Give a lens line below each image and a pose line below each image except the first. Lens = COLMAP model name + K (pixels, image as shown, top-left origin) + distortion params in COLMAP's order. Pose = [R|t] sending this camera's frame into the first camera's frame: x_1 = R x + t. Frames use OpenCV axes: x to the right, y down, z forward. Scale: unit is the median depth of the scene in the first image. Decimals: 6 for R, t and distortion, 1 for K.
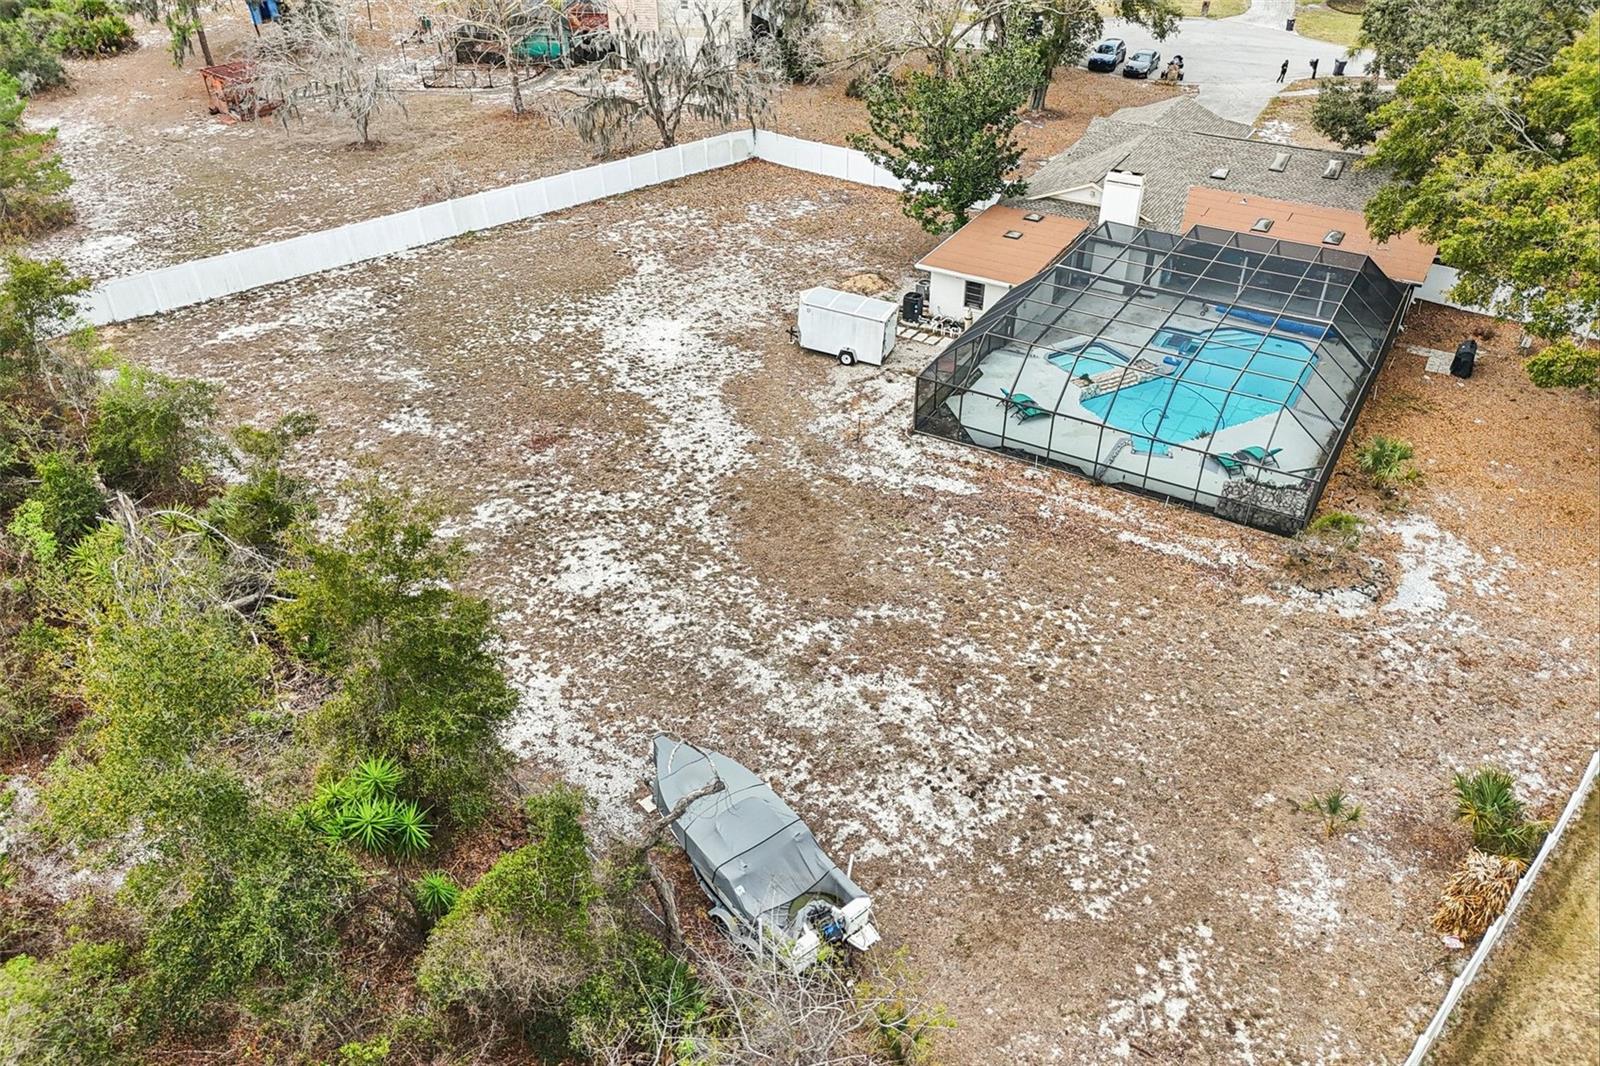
lens RADIAL K [[1175.4, 0, 800.3], [0, 1175.4, 524.9], [0, 0, 1]] dist [0.157548, -0.310986]
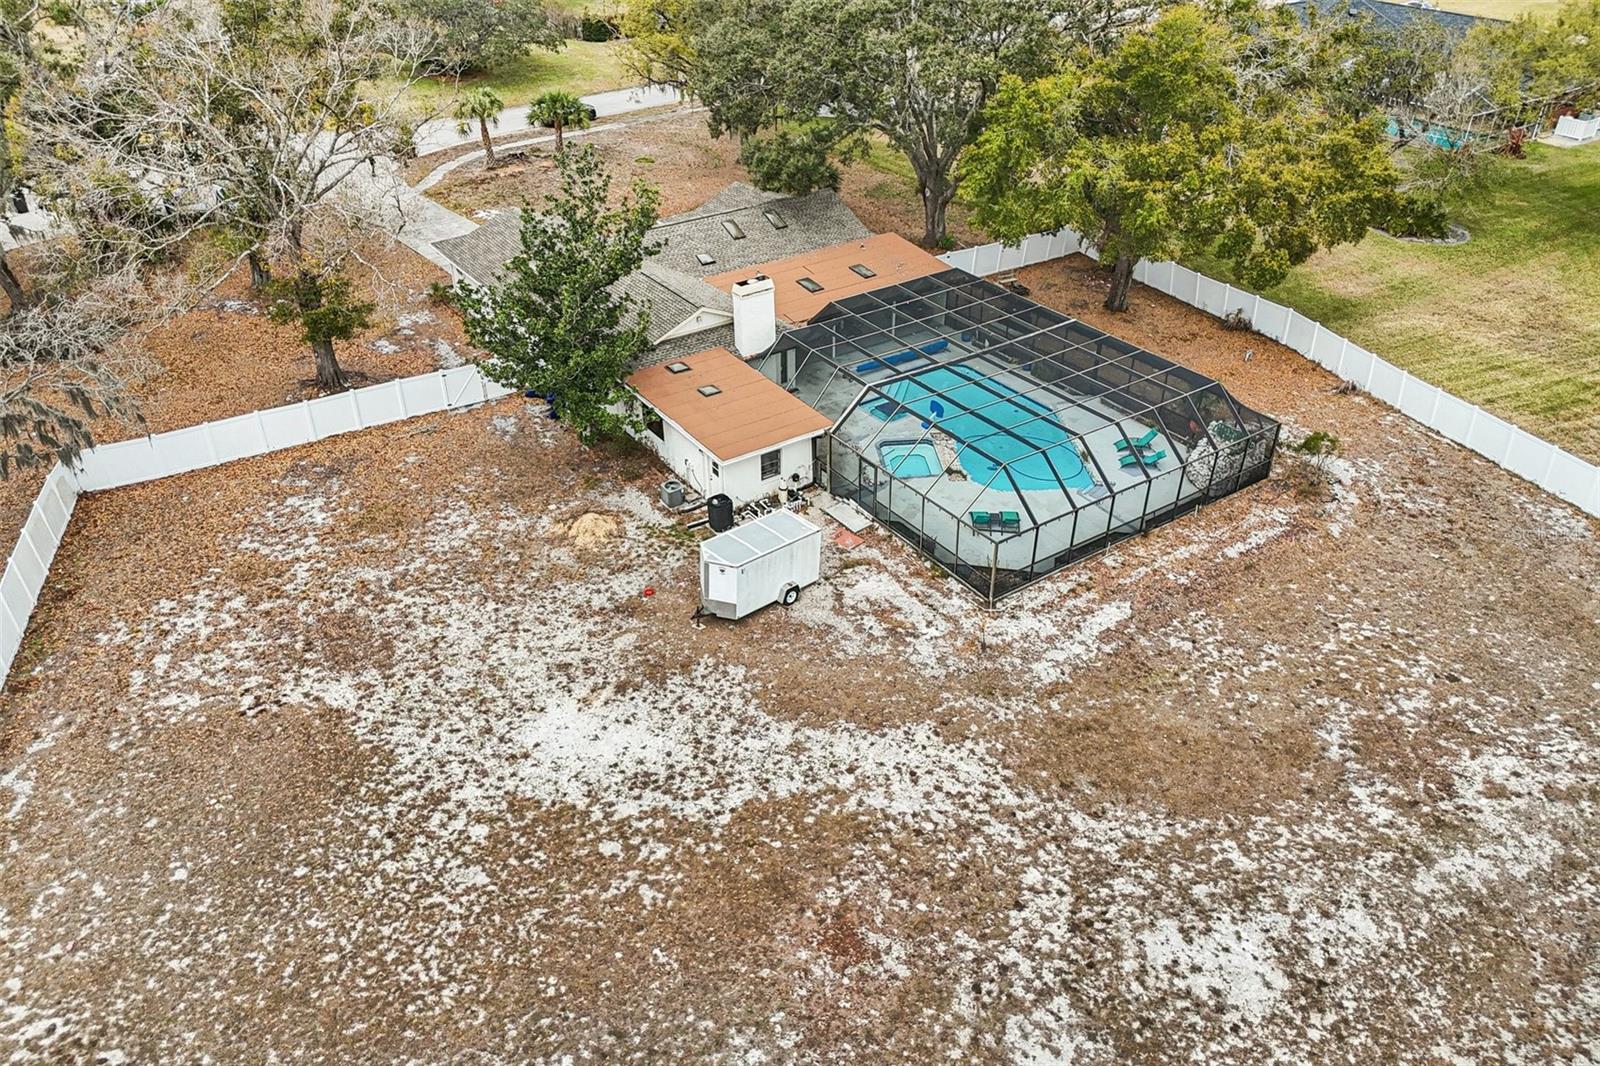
lens RADIAL K [[1183.6, 0, 797.3], [0, 1183.6, 522.5], [0, 0, 1]] dist [0.078027, -0.080010]
pose [[0.413535, -0.490366, 0.767158, -0.644139], [0.522400, 0.817879, 0.241188, -0.443754], [-0.745712, 0.301024, 0.594389, 0.630452]]
